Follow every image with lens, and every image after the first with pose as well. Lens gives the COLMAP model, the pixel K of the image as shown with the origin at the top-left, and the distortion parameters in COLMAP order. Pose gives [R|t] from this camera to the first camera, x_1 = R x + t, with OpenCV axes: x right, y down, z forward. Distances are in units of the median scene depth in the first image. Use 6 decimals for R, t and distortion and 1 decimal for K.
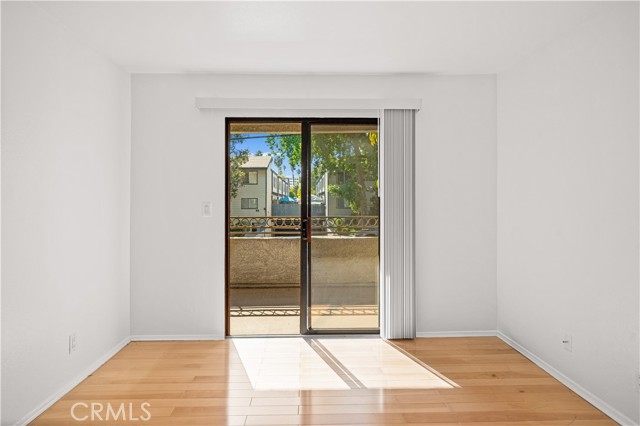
lens RADIAL K [[364.5, 0, 313.8], [0, 364.5, 196.9], [0, 0, 1]] dist [-0.001460, 0.000091]
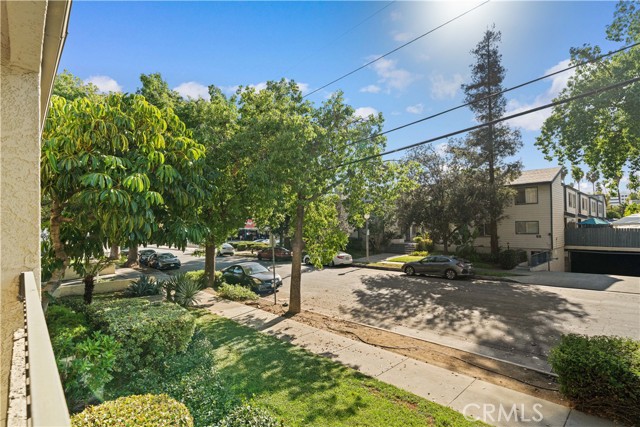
lens RADIAL K [[311.2, 0, 317.7], [0, 311.2, 220.0], [0, 0, 1]] dist [-0.004051, -0.000468]
pose [[0.666351, -0.018270, -0.745415, 0.067154], [0.015379, 0.999824, -0.010758, 0.003142], [0.745480, -0.004295, 0.666514, 0.416711]]
